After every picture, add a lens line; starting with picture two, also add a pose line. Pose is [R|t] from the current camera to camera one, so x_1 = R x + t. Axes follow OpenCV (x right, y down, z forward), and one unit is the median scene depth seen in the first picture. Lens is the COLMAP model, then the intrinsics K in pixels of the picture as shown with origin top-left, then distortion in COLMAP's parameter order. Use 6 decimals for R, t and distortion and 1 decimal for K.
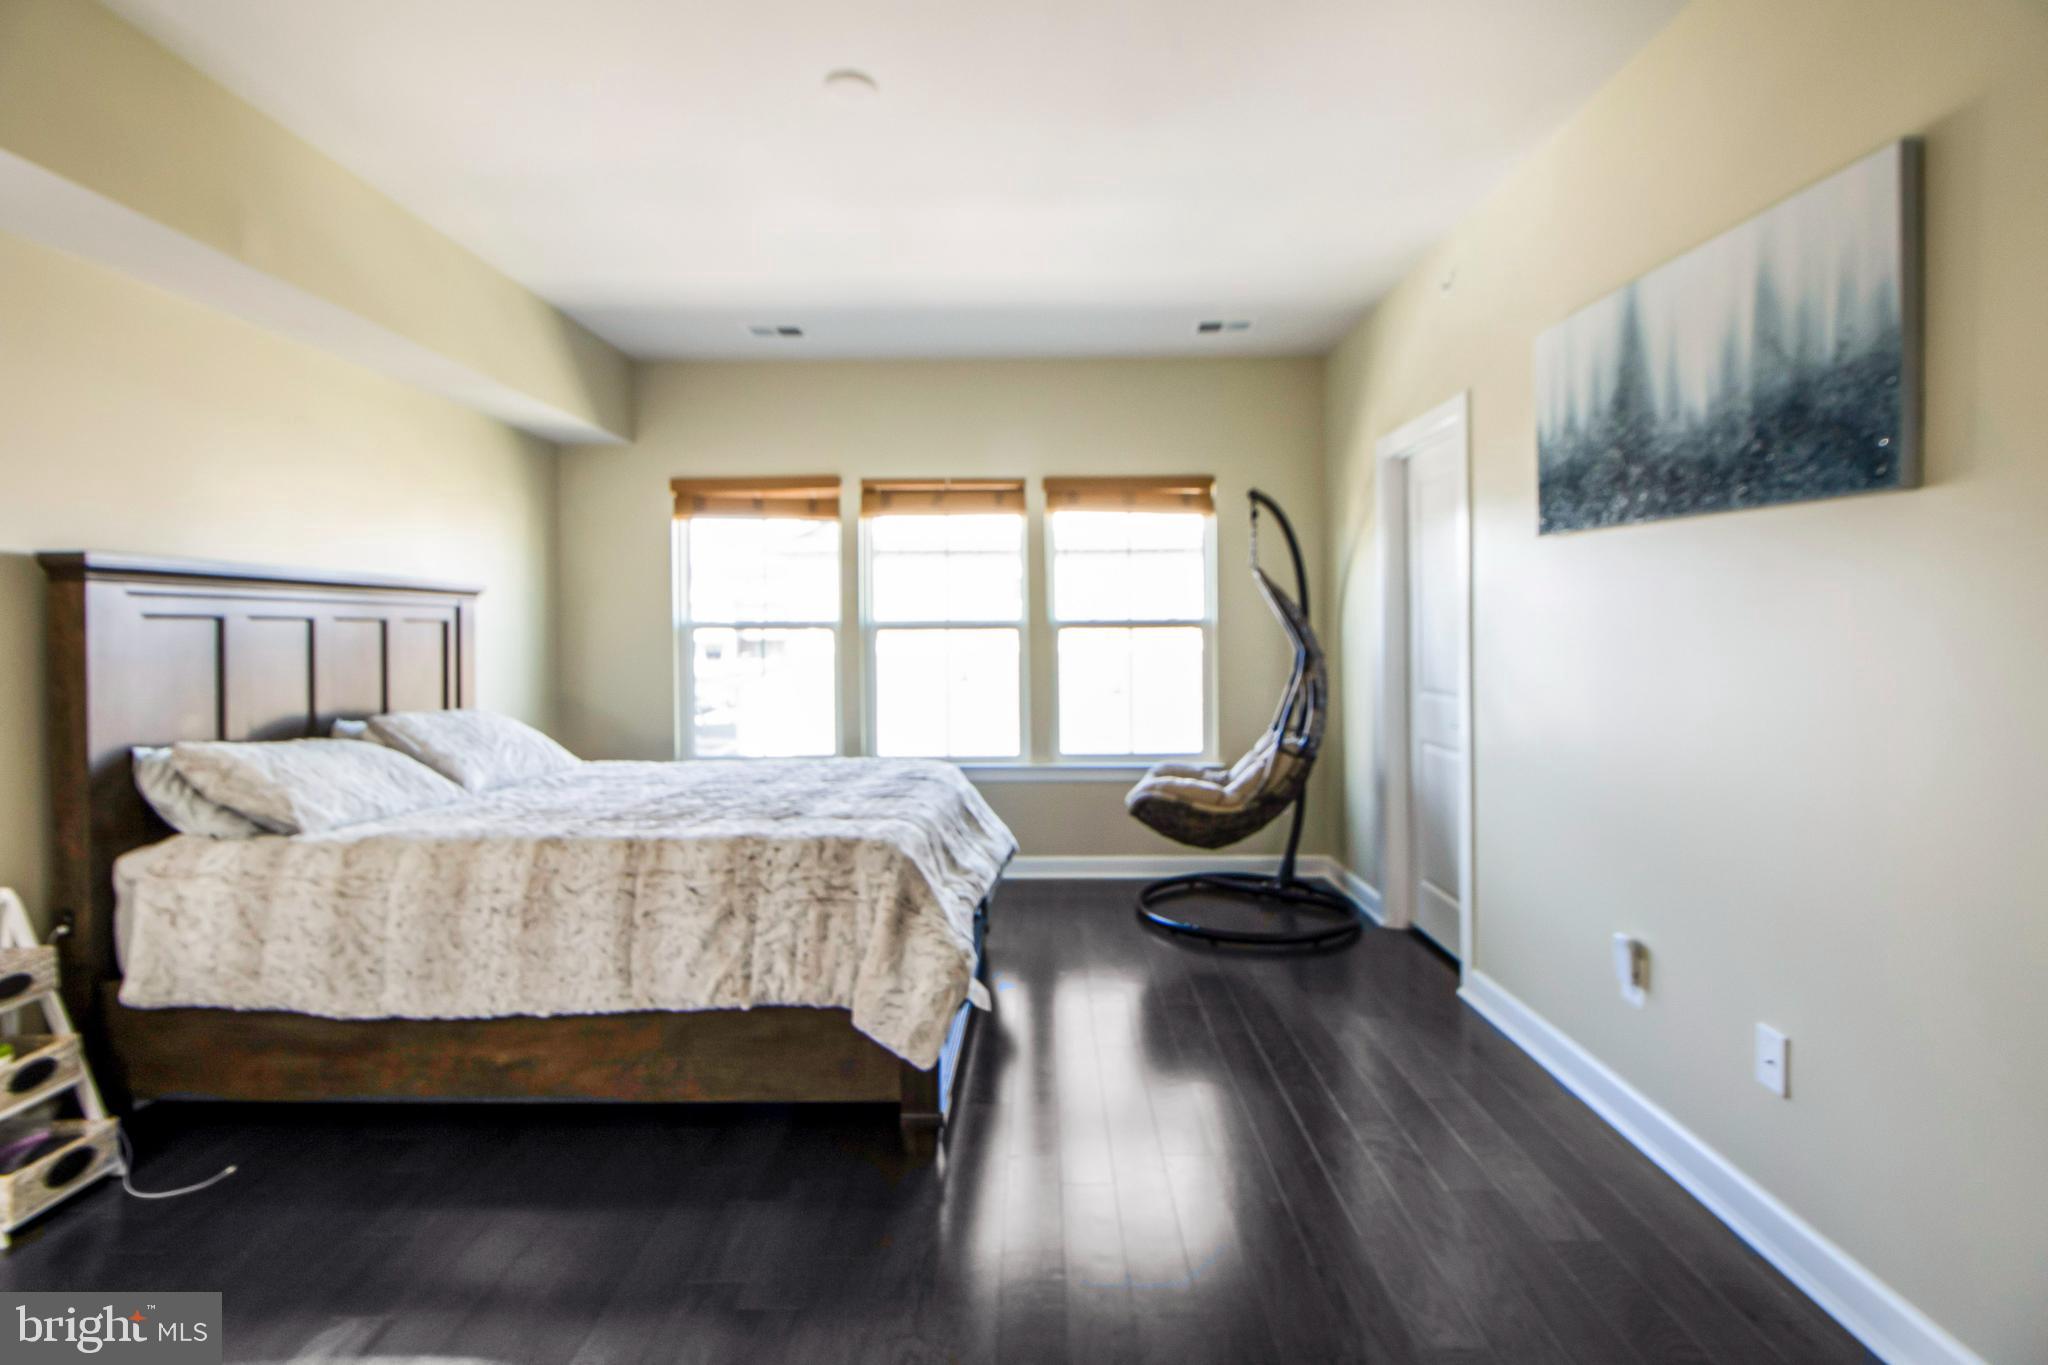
lens RADIAL K [[945.8, 0, 1039.6], [0, 945.8, 629.0], [0, 0, 1]] dist [0.021851, -0.016852]
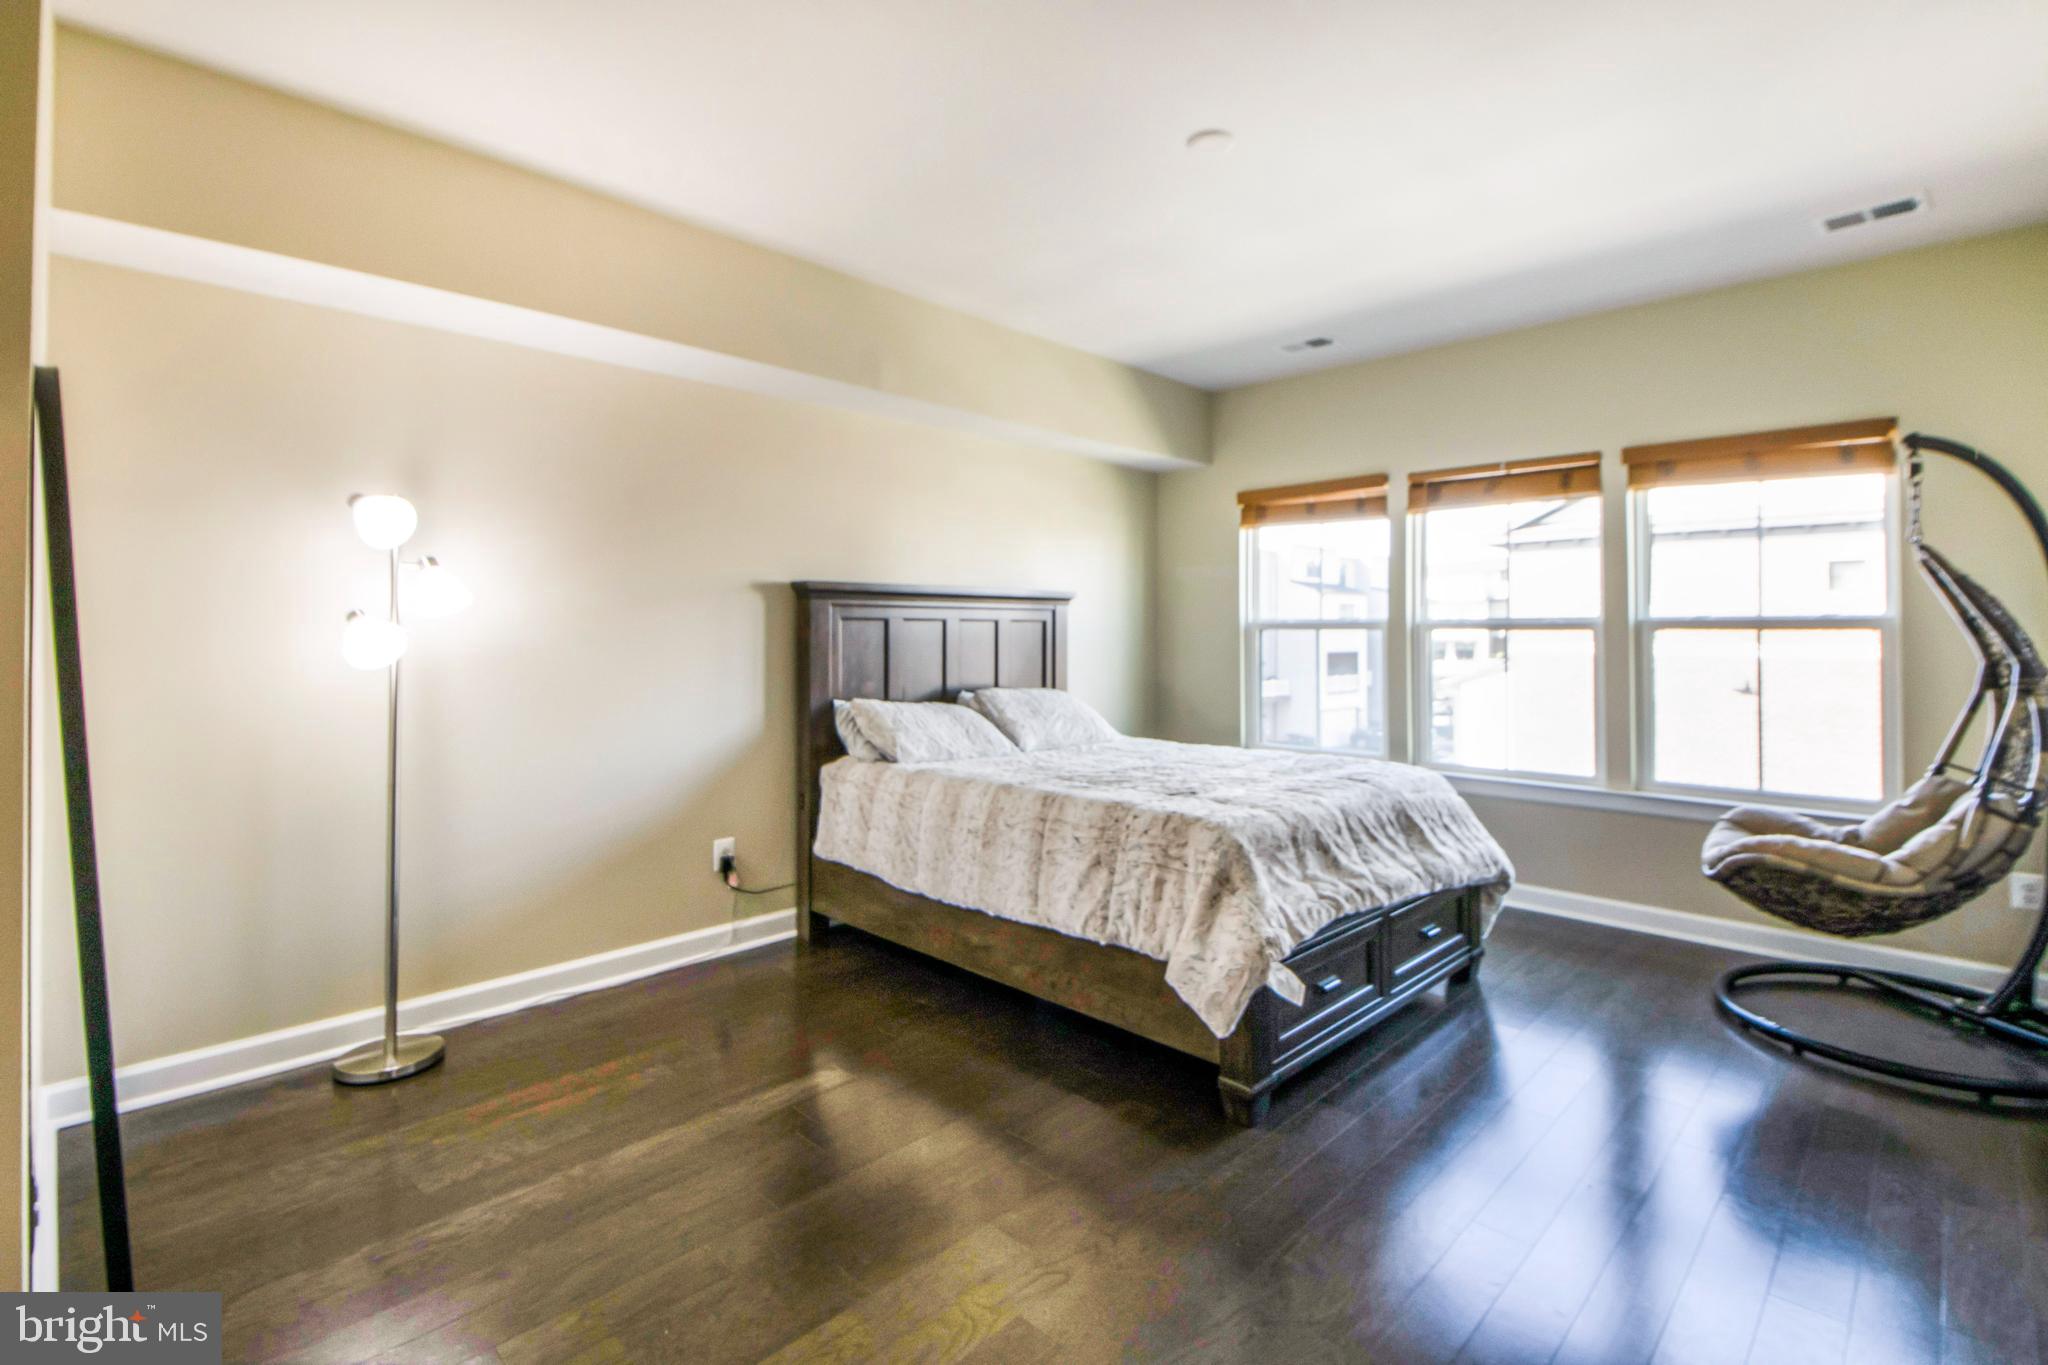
lens RADIAL K [[954.3, 0, 1036.6], [0, 954.3, 618.4], [0, 0, 1]] dist [0.022664, -0.016535]
pose [[0.721453, -0.003744, -0.692453, 0.456861], [-0.002610, 0.999964, -0.008126, -0.002807], [0.692458, 0.007670, 0.721417, 0.061523]]
